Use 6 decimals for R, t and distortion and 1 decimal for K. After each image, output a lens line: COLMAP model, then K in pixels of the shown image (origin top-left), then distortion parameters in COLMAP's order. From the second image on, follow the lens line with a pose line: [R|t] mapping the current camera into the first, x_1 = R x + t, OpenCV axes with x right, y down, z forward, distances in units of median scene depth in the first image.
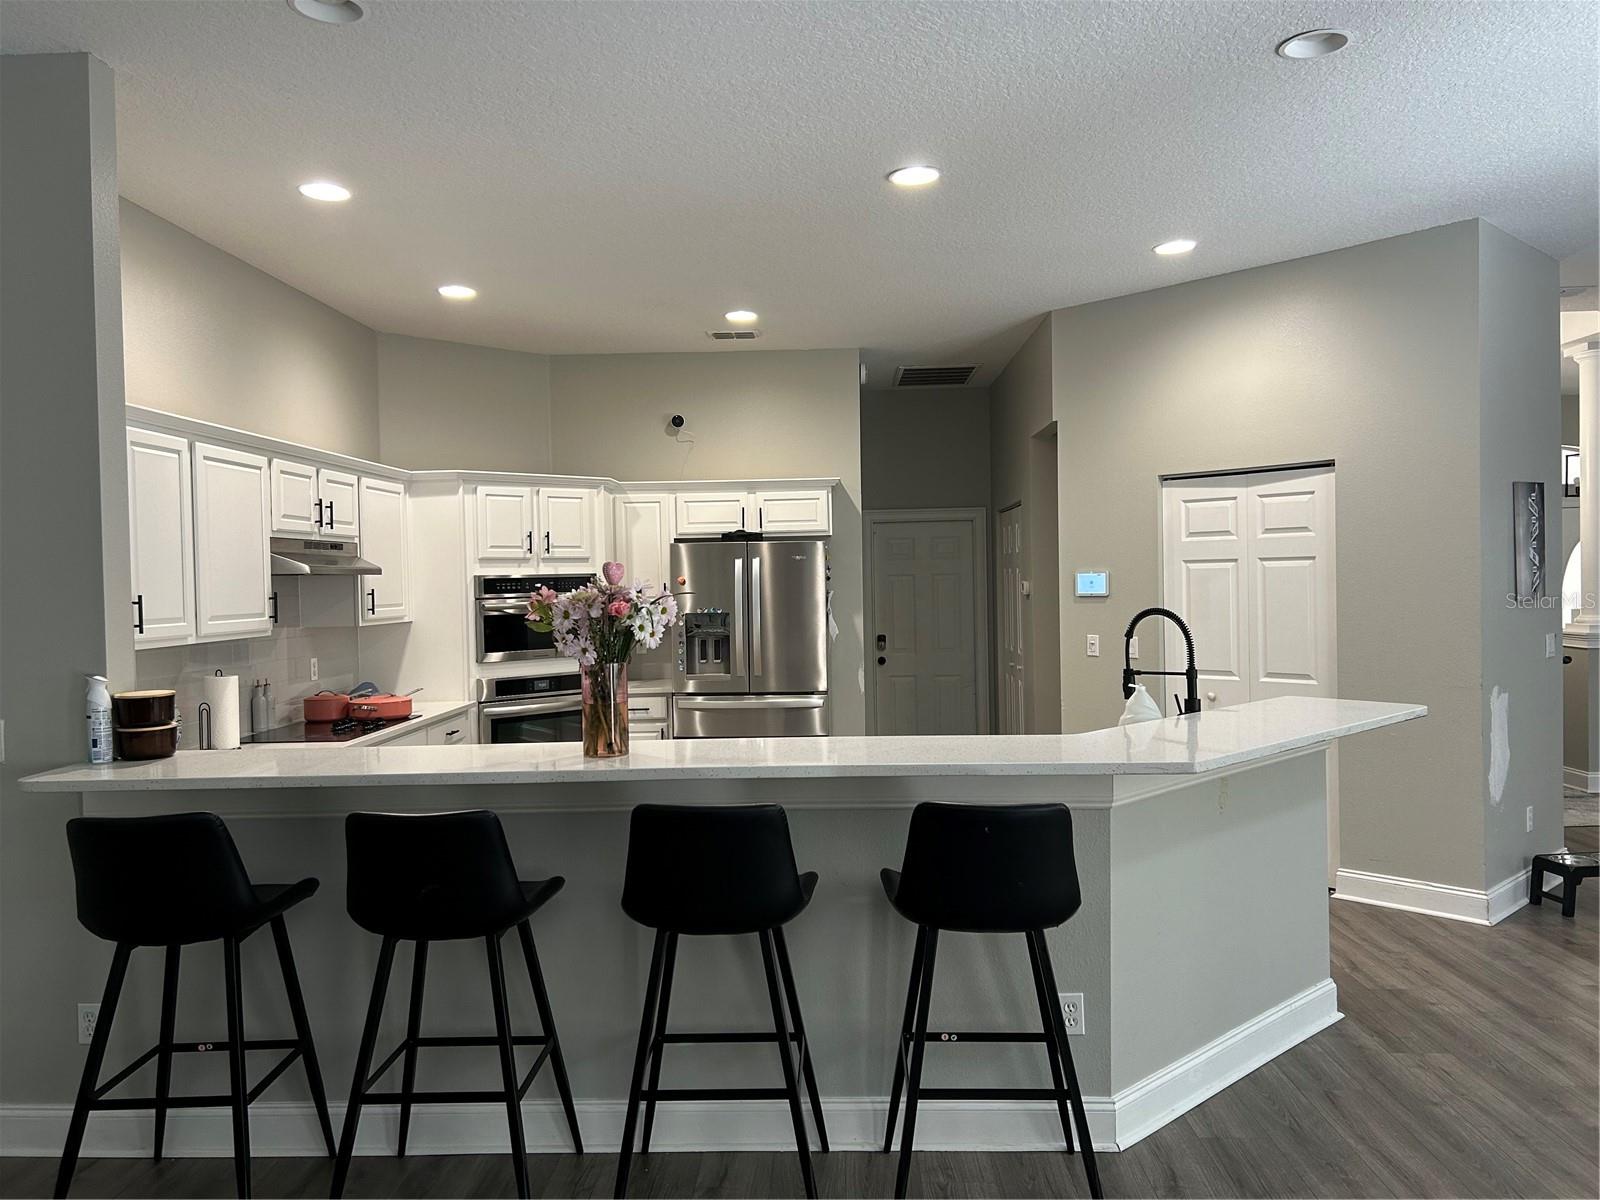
lens RADIAL K [[1221.8, 0, 798.3], [0, 1221.8, 594.9], [0, 0, 1]] dist [0.107623, -0.129999]
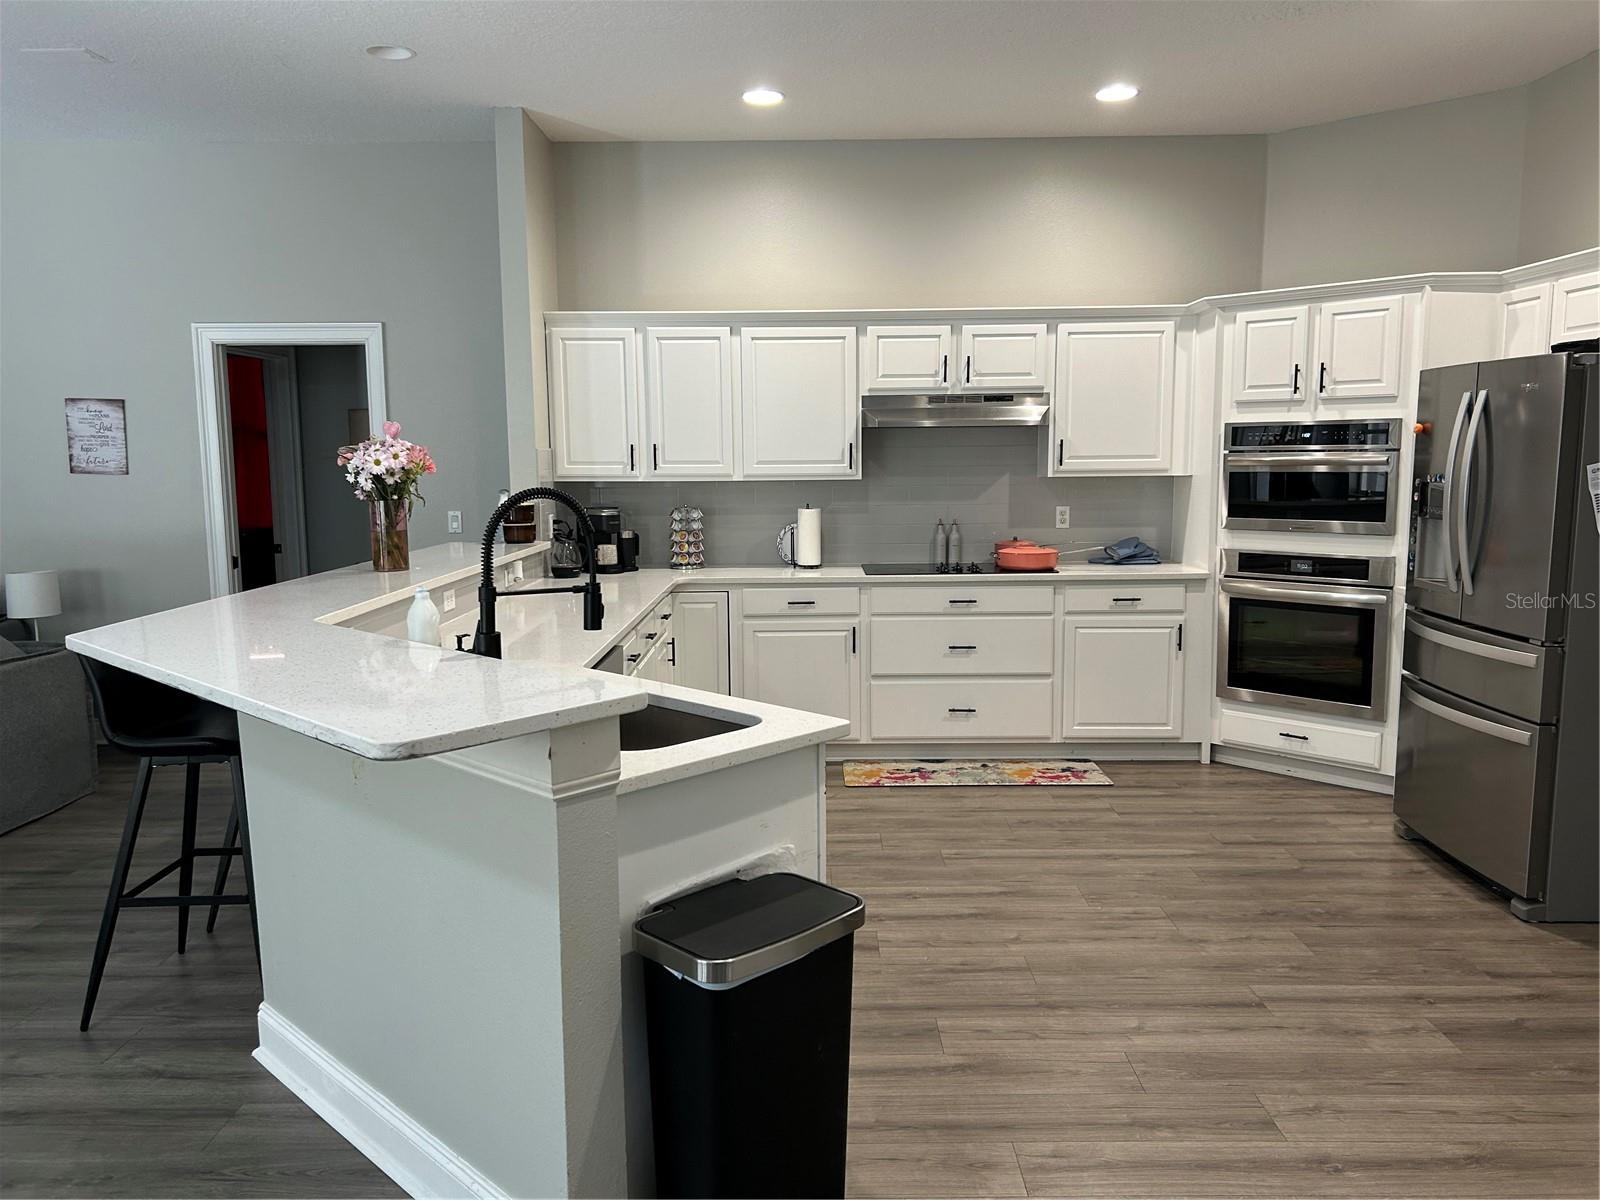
lens RADIAL K [[1221.8, 0, 798.3], [0, 1221.8, 594.9], [0, 0, 1]] dist [0.107623, -0.129999]
pose [[0.030994, 0.138127, -0.989929, 0.568932], [-0.006017, 0.990413, 0.138007, -0.014519], [0.999501, 0.001679, 0.031528, 0.679397]]
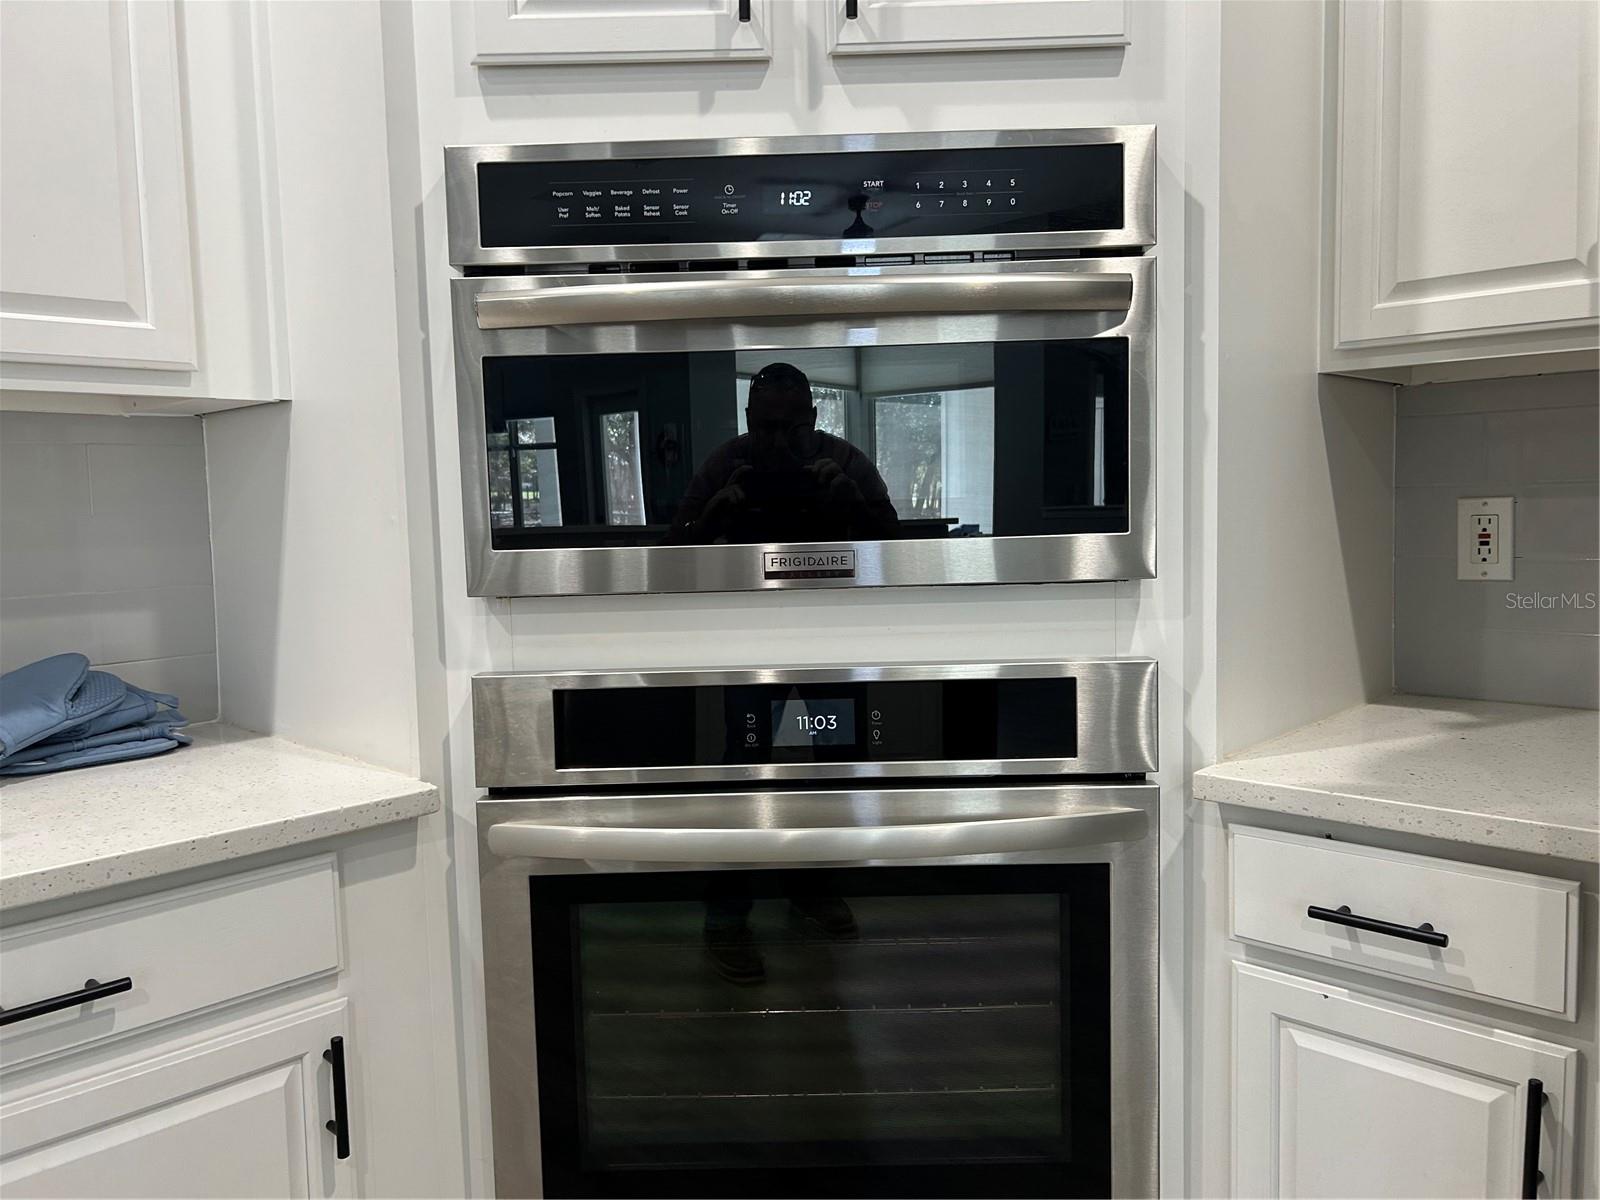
lens RADIAL K [[1221.8, 0, 798.3], [0, 1221.8, 594.9], [0, 0, 1]] dist [0.107623, -0.129999]
pose [[0.737916, 0.061407, -0.672093, -0.083265], [-0.003201, 0.996159, 0.087501, 0.036795], [0.674885, -0.062417, 0.735279, 0.881506]]
